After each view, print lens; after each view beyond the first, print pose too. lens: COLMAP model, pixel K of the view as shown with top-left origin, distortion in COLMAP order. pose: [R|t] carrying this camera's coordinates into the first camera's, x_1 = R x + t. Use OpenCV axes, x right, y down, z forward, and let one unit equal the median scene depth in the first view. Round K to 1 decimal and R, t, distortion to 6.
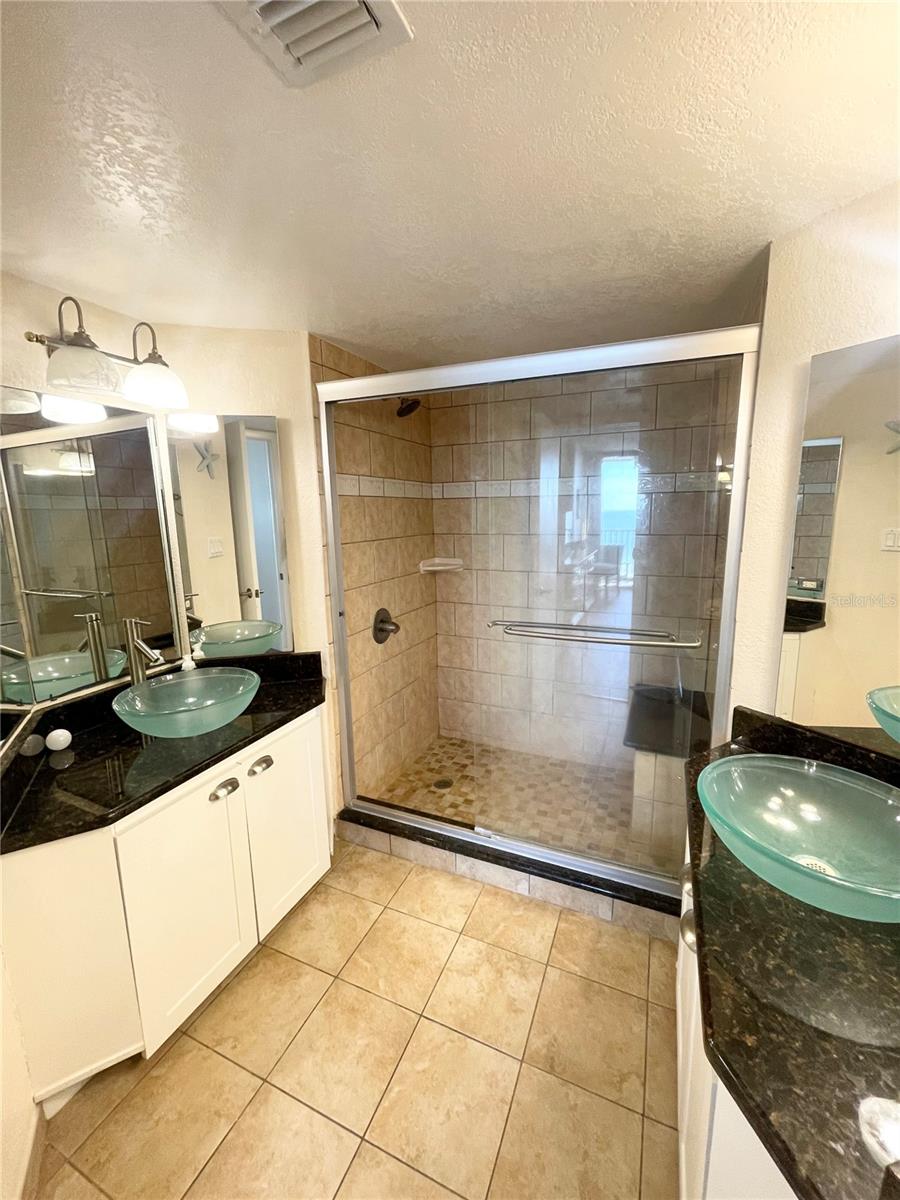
lens RADIAL K [[485.1, 0, 453.5], [0, 485.1, 597.5], [0, 0, 1]] dist [0.000621, -0.003341]
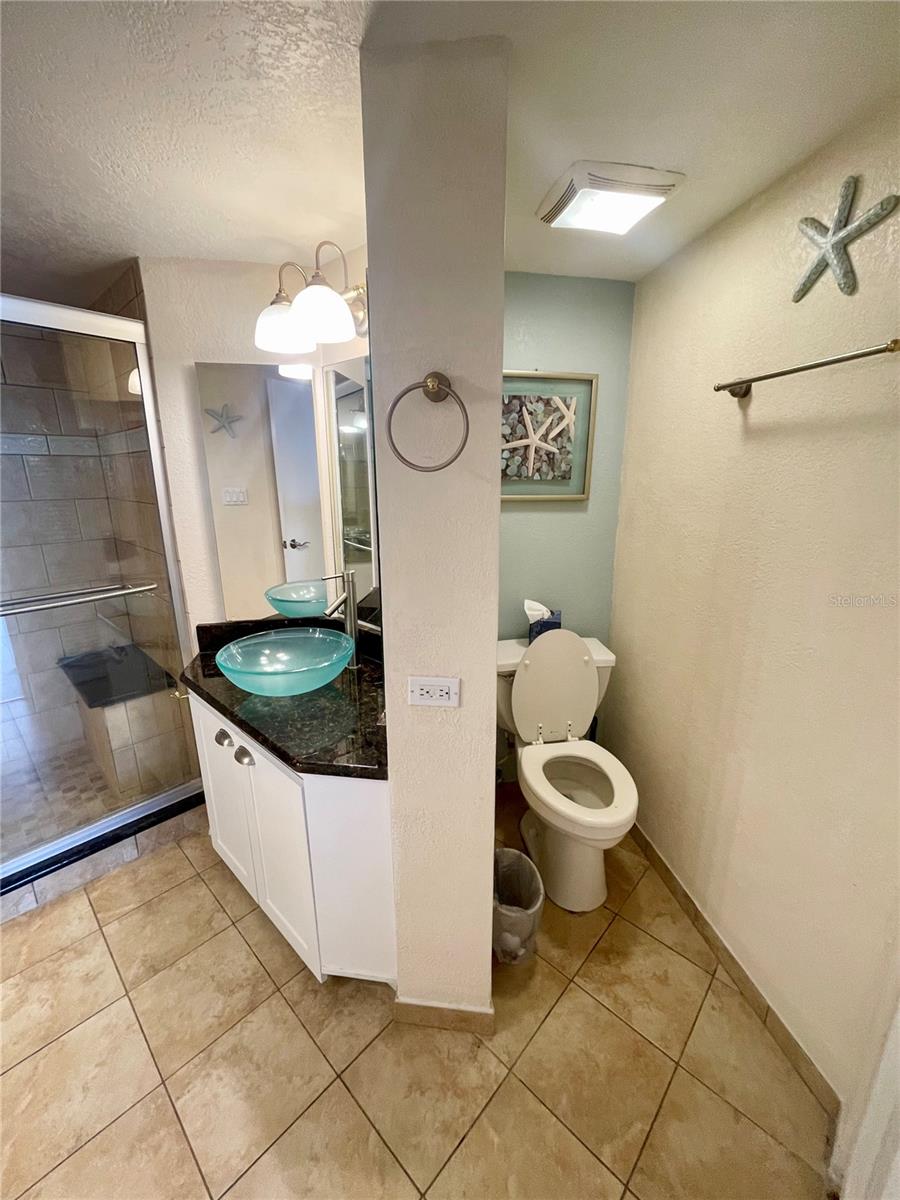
lens RADIAL K [[485.1, 0, 453.5], [0, 485.1, 597.5], [0, 0, 1]] dist [0.000621, -0.003341]
pose [[0.335350, -0.222055, 0.915550, -0.310167], [0.158262, 0.971292, 0.177606, 0.022298], [-0.928705, 0.085337, 0.360866, -0.100384]]
